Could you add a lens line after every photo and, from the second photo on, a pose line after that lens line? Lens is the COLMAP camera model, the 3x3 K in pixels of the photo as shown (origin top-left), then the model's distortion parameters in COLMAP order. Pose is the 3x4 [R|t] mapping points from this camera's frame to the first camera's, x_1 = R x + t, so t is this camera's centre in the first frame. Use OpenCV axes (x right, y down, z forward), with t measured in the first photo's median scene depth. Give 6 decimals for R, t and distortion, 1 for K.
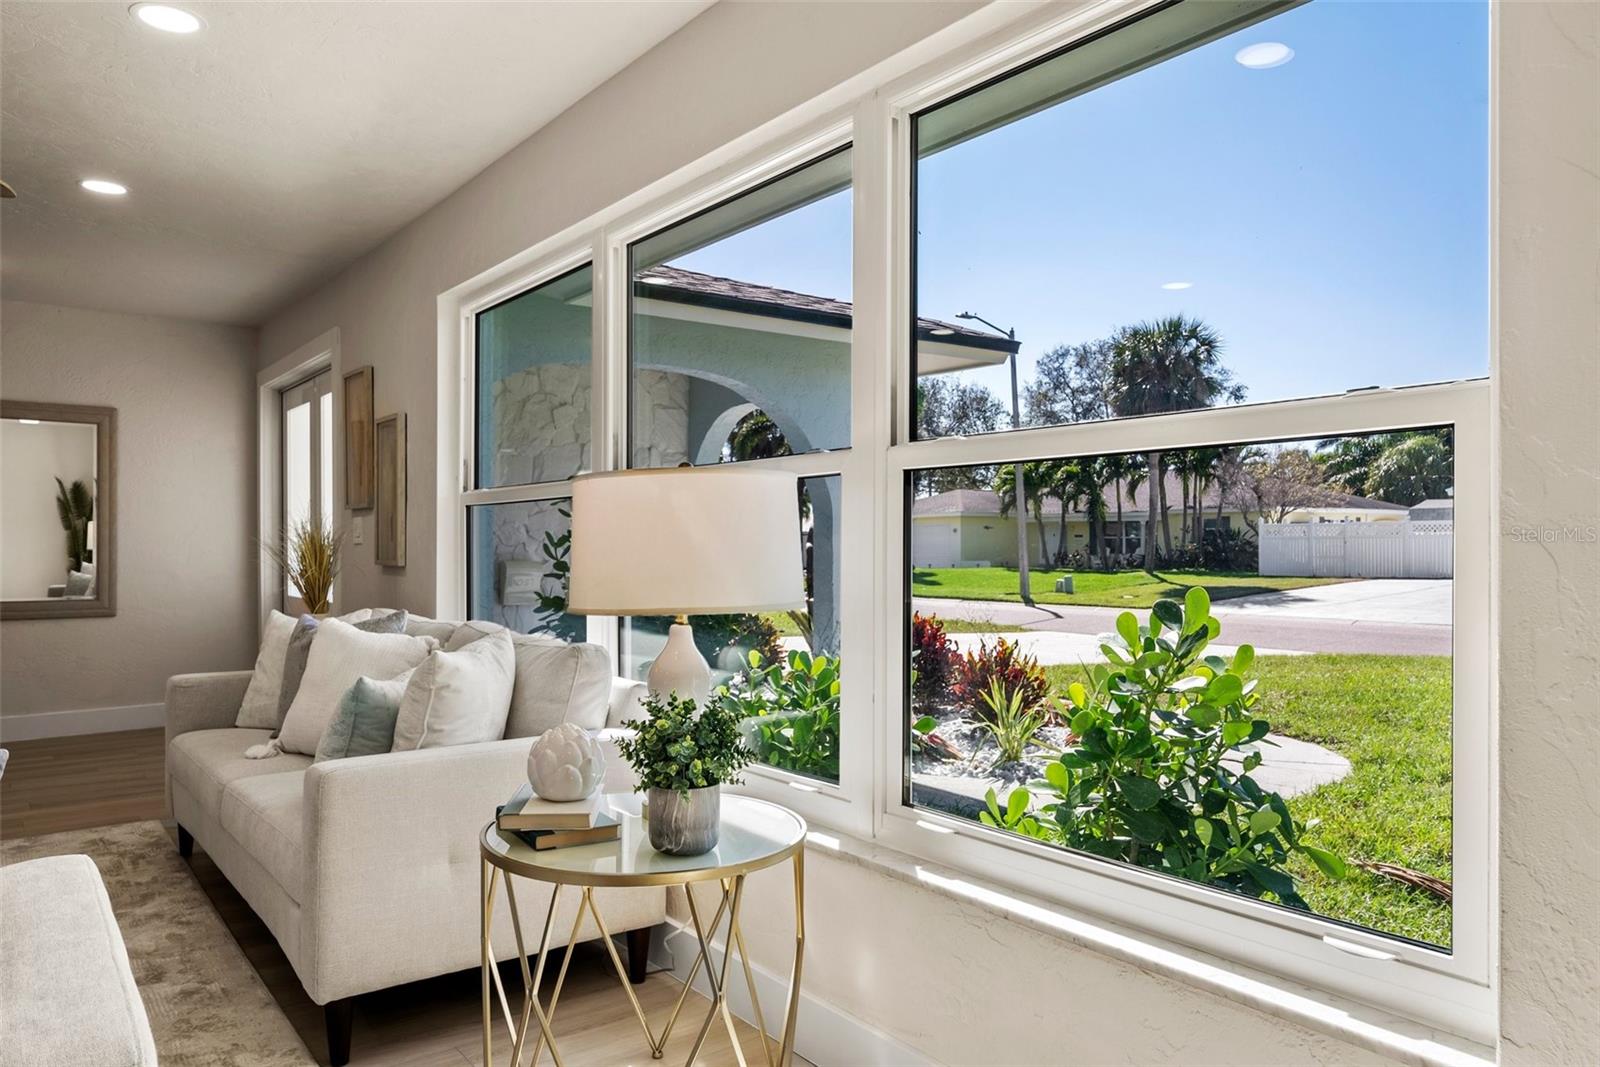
lens RADIAL K [[1088.6, 0, 800.2], [0, 1088.6, 539.6], [0, 0, 1]] dist [-0.012589, -0.000193]
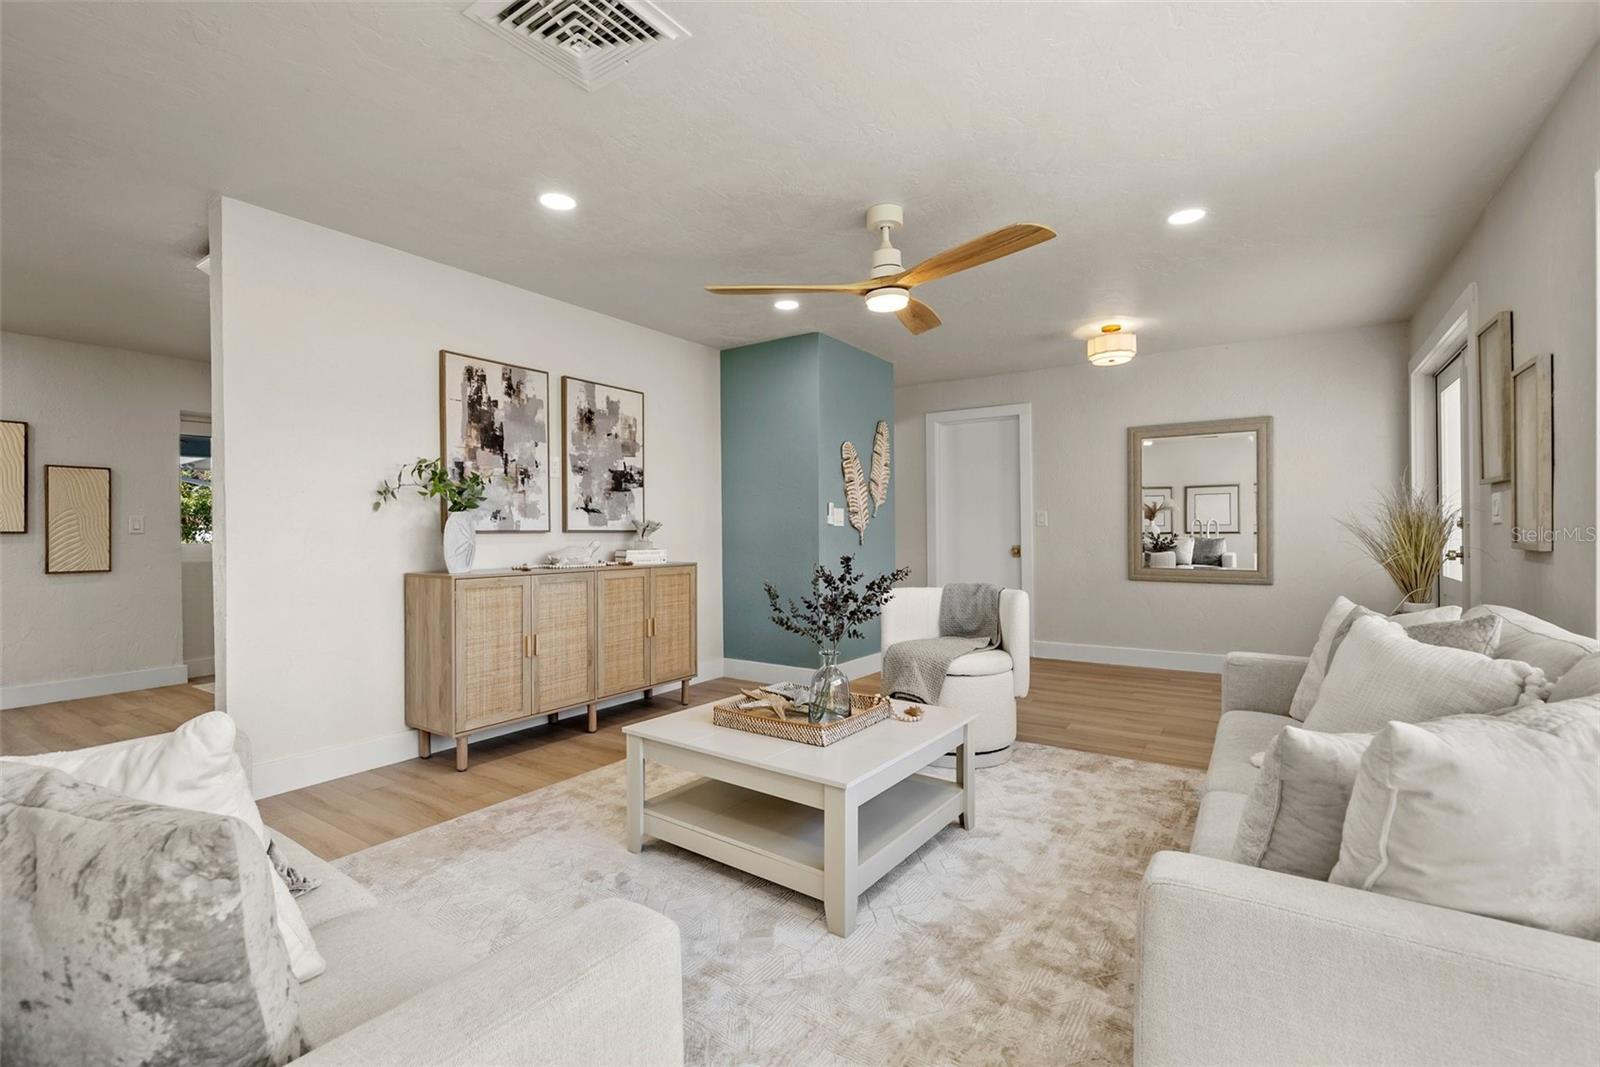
lens RADIAL K [[707.1, 0, 794.0], [0, 707.1, 531.7], [0, 0, 1]] dist [0.000723, -0.000062]
pose [[0.311109, -0.001592, -0.950373, -0.051668], [0.011461, 0.999932, 0.002077, 0.003197], [0.950305, -0.011538, 0.311106, 0.322206]]
